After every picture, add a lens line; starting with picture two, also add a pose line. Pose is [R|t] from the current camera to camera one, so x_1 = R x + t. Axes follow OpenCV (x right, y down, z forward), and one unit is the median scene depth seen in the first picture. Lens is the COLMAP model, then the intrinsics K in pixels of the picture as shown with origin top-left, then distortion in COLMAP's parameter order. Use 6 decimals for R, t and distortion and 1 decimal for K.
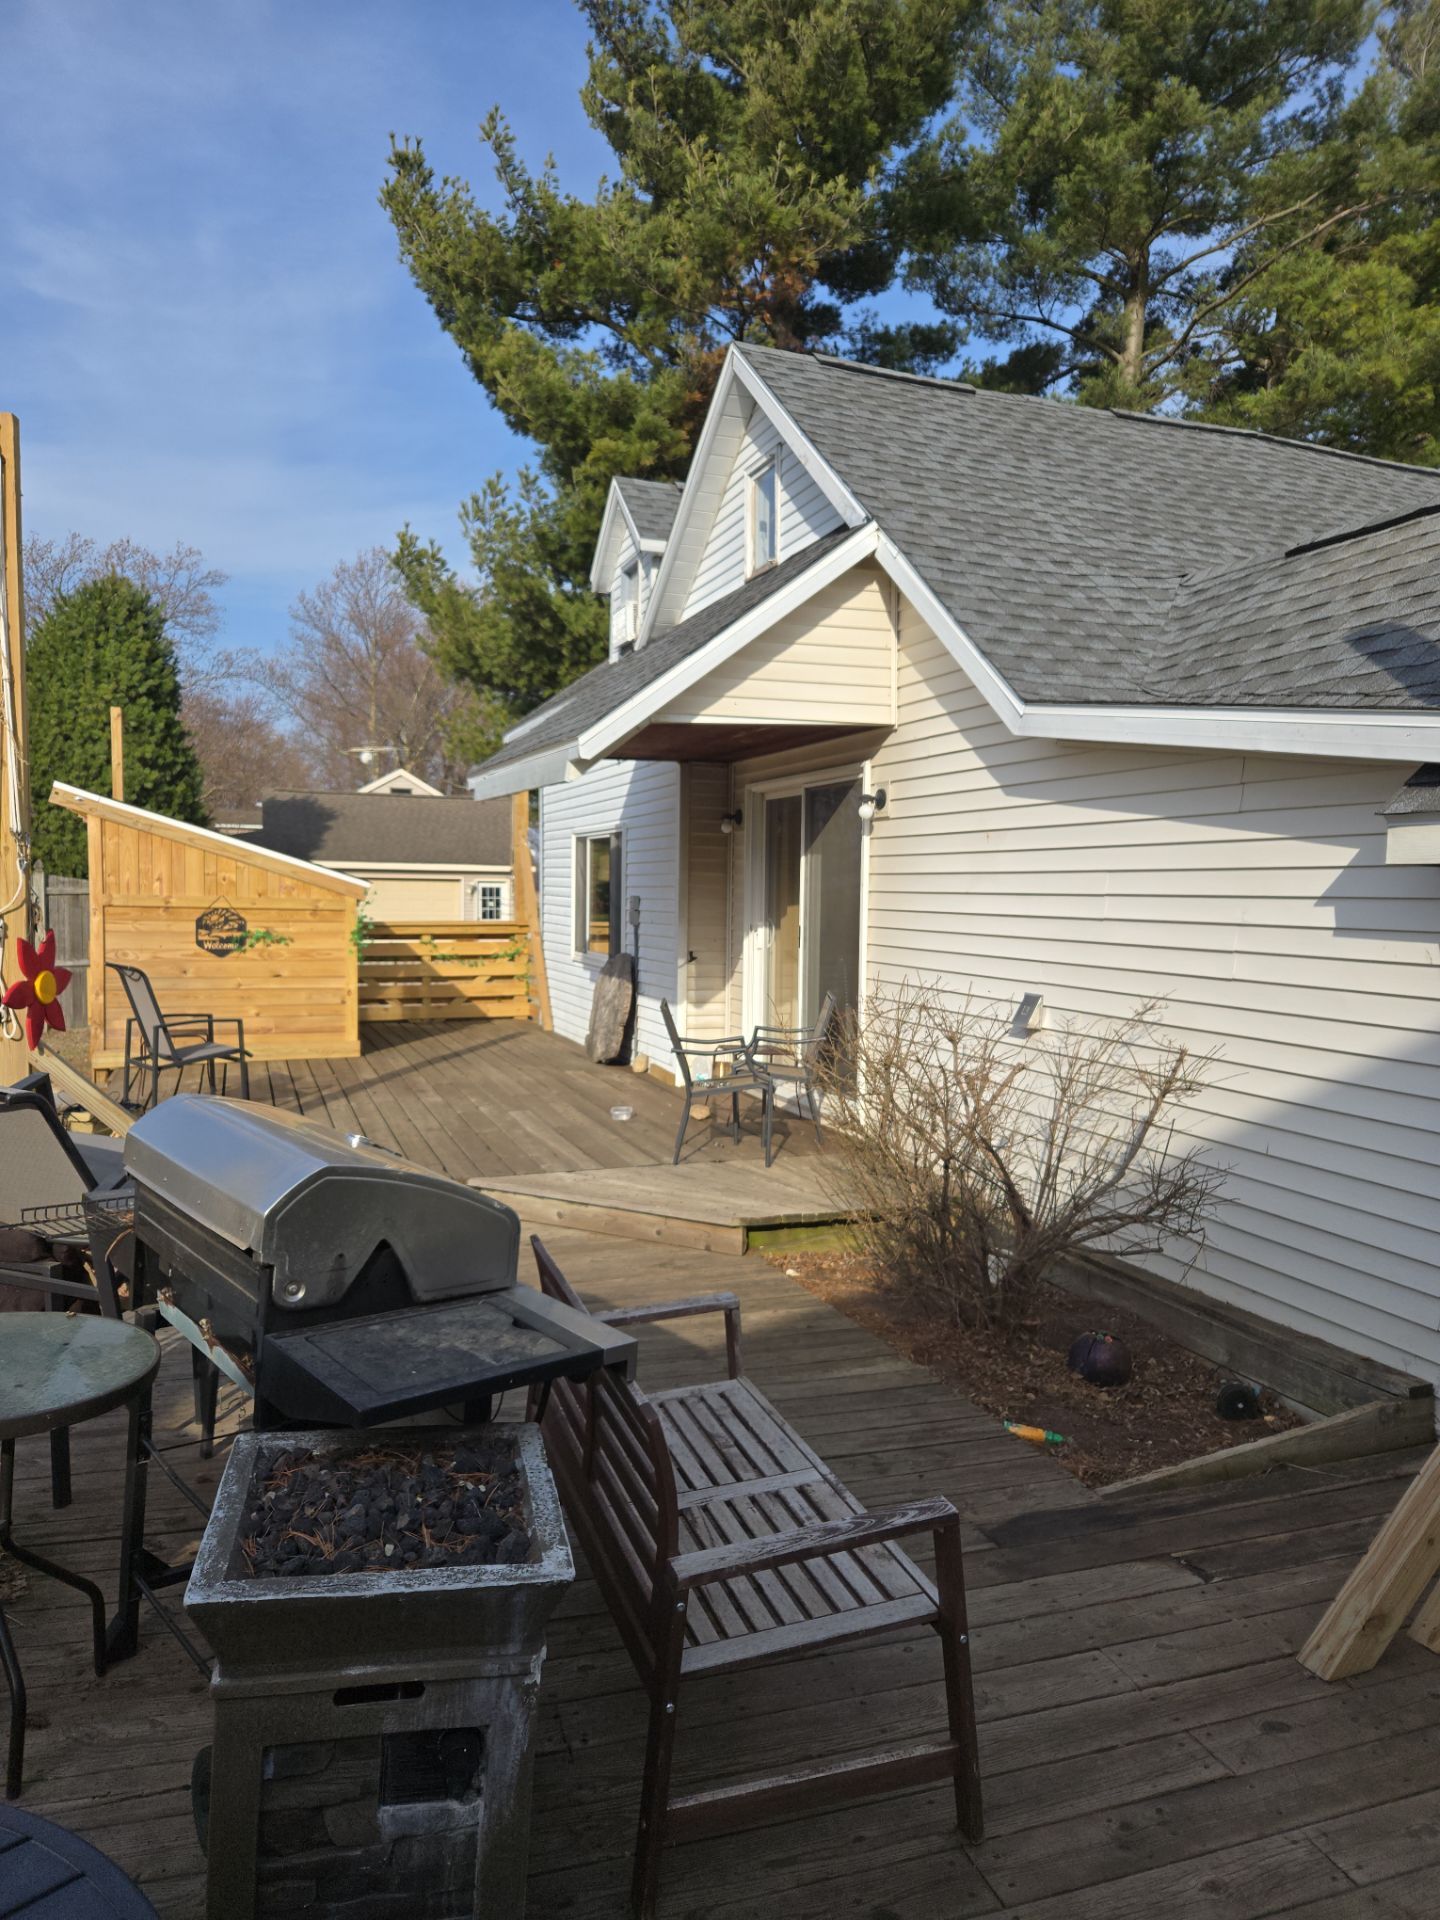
lens RADIAL K [[1286.4, 0, 720.2], [0, 1286.4, 957.3], [0, 0, 1]] dist [0.081230, -0.062513]
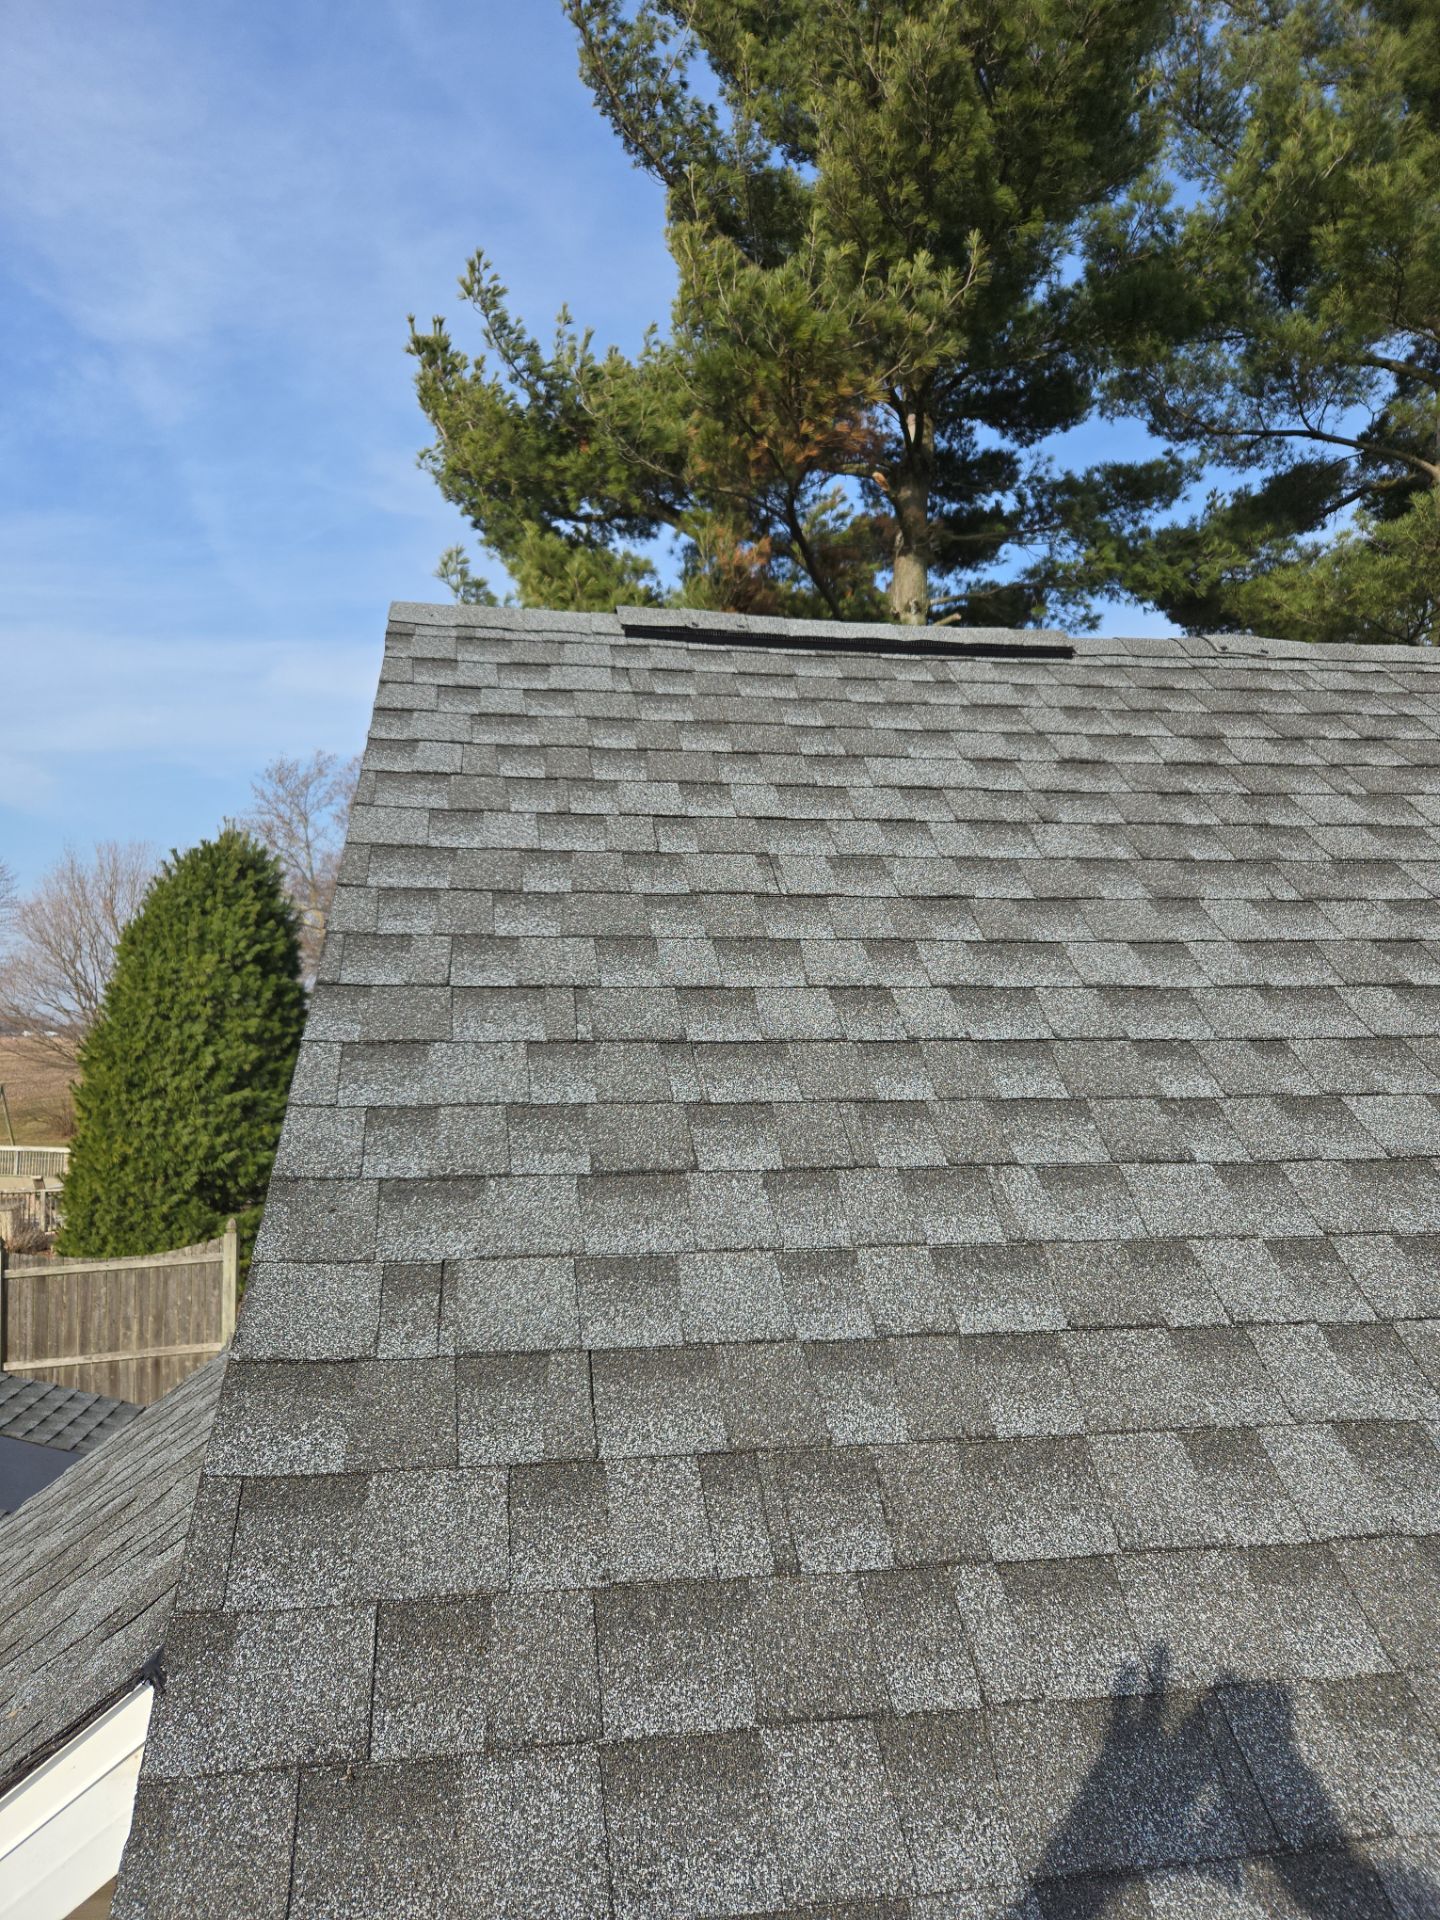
lens RADIAL K [[1286.4, 0, 715.7], [0, 1286.4, 973.8], [0, 0, 1]] dist [0.081230, -0.062513]
pose [[0.976084, -0.035655, -0.214448, 0.103079], [0.014890, 0.995107, -0.097677, -0.181157], [0.216882, 0.092148, 0.971839, 0.370618]]
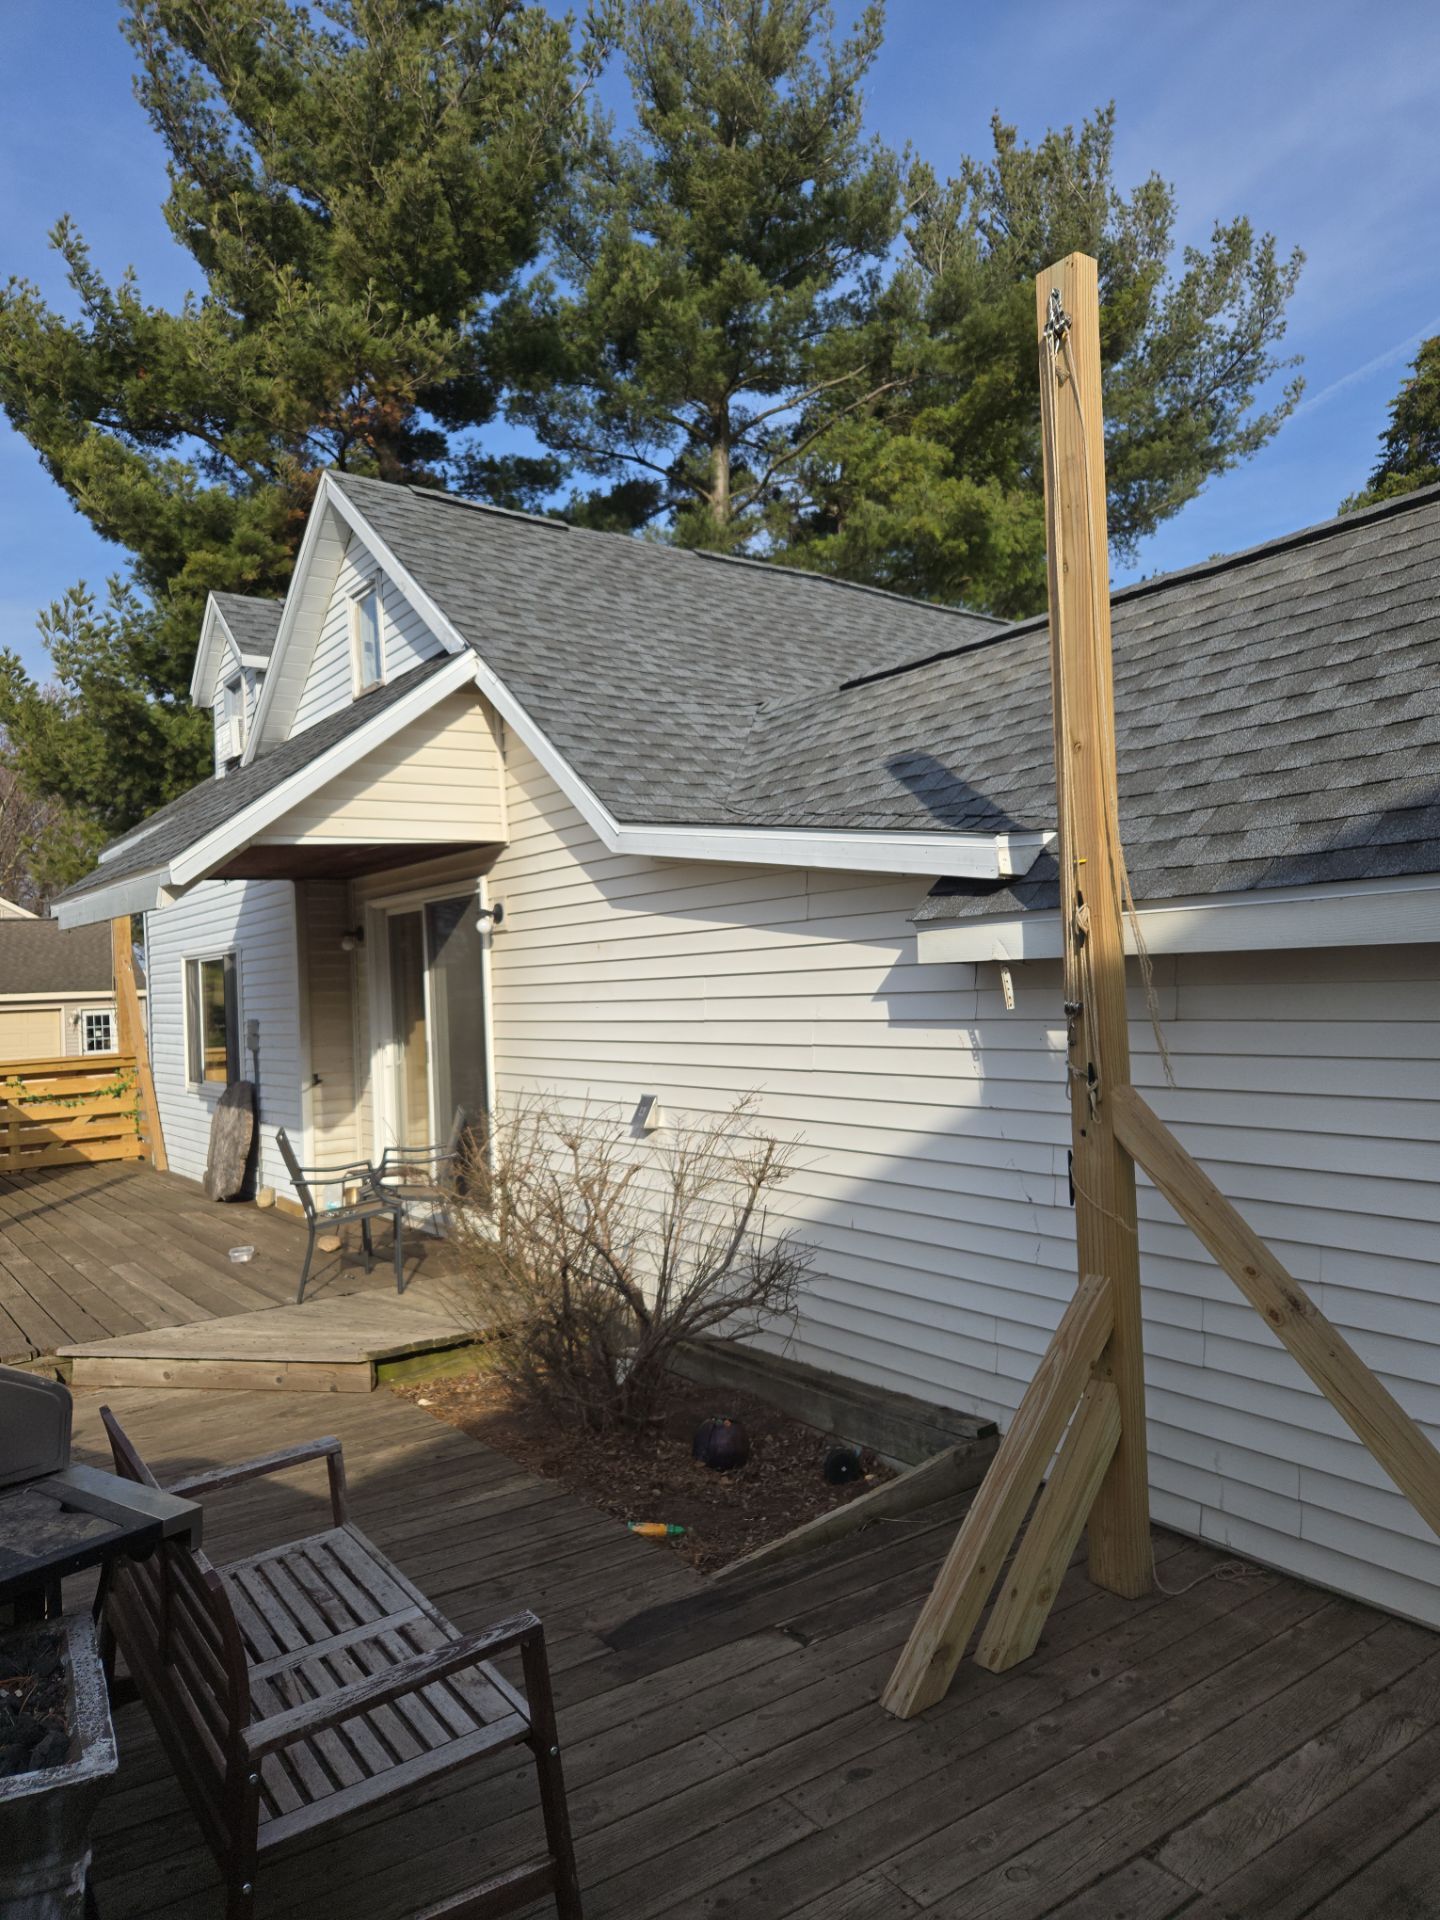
lens RADIAL K [[1286.4, 0, 708.5], [0, 1286.4, 961.8], [0, 0, 1]] dist [0.081230, -0.062513]
pose [[0.965057, -0.048499, 0.257514, 0.009651], [0.067869, 0.995451, -0.066866, -0.002353], [-0.253100, 0.082006, 0.963958, -0.010241]]
